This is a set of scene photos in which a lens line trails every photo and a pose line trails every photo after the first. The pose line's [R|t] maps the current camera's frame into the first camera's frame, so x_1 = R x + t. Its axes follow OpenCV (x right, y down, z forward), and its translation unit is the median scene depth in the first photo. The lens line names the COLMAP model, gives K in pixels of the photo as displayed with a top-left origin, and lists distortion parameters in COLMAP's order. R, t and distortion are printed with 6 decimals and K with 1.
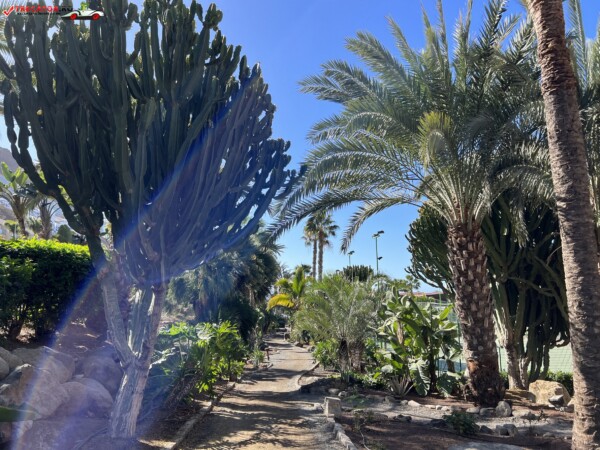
lens RADIAL K [[453.0, 0, 300.0], [0, 453.0, 225.0], [0, 0, 1]] dist [0.001135, -0.000167]
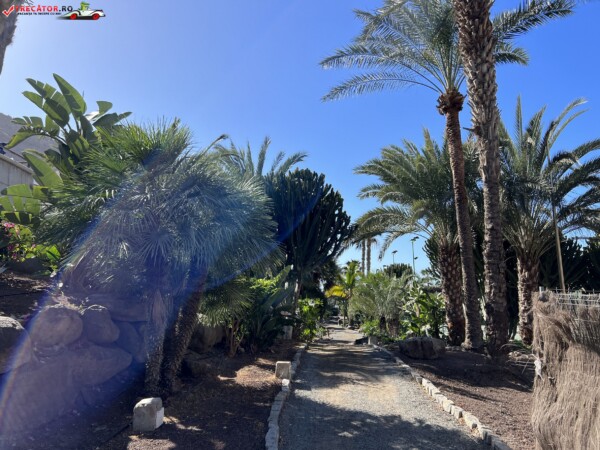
lens RADIAL K [[453.0, 0, 300.0], [0, 453.0, 225.0], [0, 0, 1]] dist [0.001135, -0.000167]
pose [[0.994244, -0.010333, -0.106641, -0.011132], [0.011940, 0.999824, 0.014441, -0.058034], [0.106473, -0.015631, 0.994193, -0.403152]]
